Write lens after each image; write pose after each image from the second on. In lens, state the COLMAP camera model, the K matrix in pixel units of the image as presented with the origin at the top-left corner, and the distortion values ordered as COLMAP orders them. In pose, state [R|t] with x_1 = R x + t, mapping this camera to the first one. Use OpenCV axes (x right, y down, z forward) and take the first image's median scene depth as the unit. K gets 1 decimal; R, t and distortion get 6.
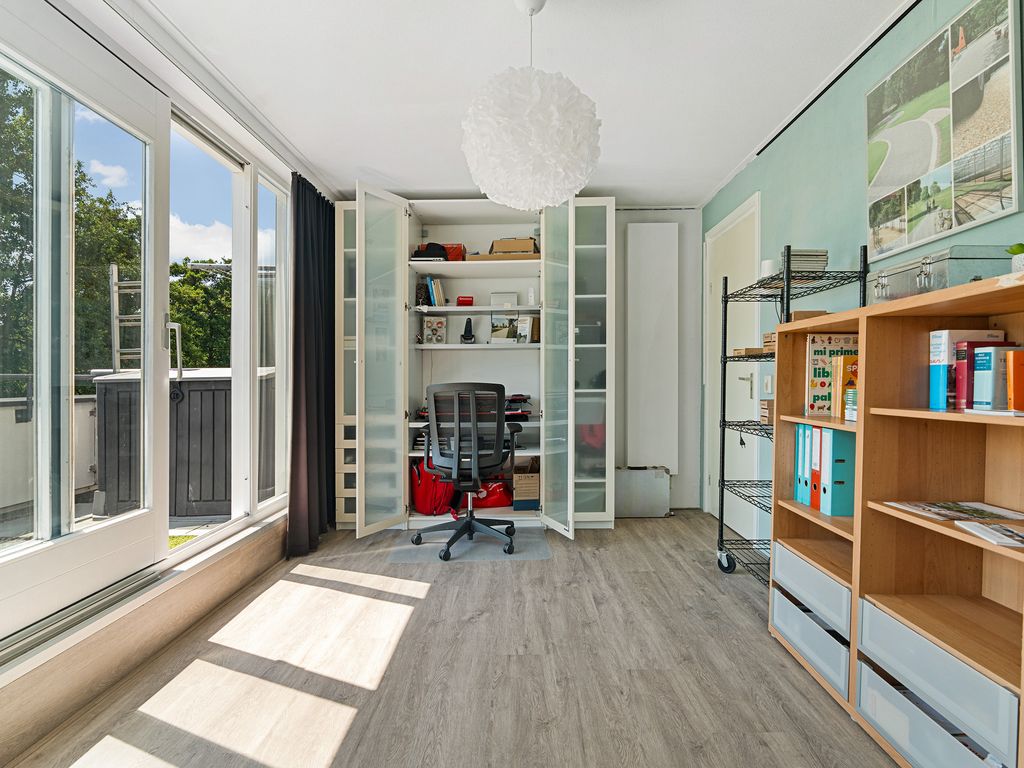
lens RADIAL K [[552.6, 0, 536.0], [0, 552.6, 380.6], [0, 0, 1]] dist [-0.000585, -0.002428]
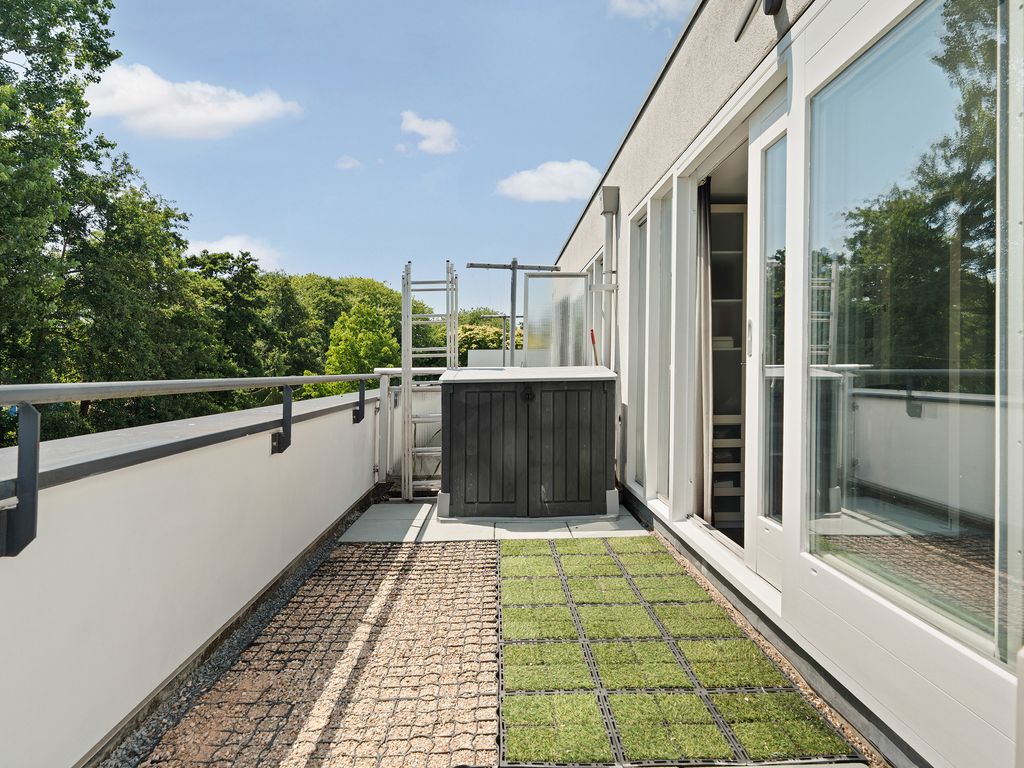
lens RADIAL K [[536.5, 0, 515.9], [0, 536.5, 375.9], [0, 0, 1]] dist [-0.001178, 0.000120]
pose [[0.999669, 0.009058, 0.024088, -1.001140], [-0.009166, 0.999948, 0.004399, -0.019128], [-0.024047, -0.004619, 0.999700, 0.046079]]
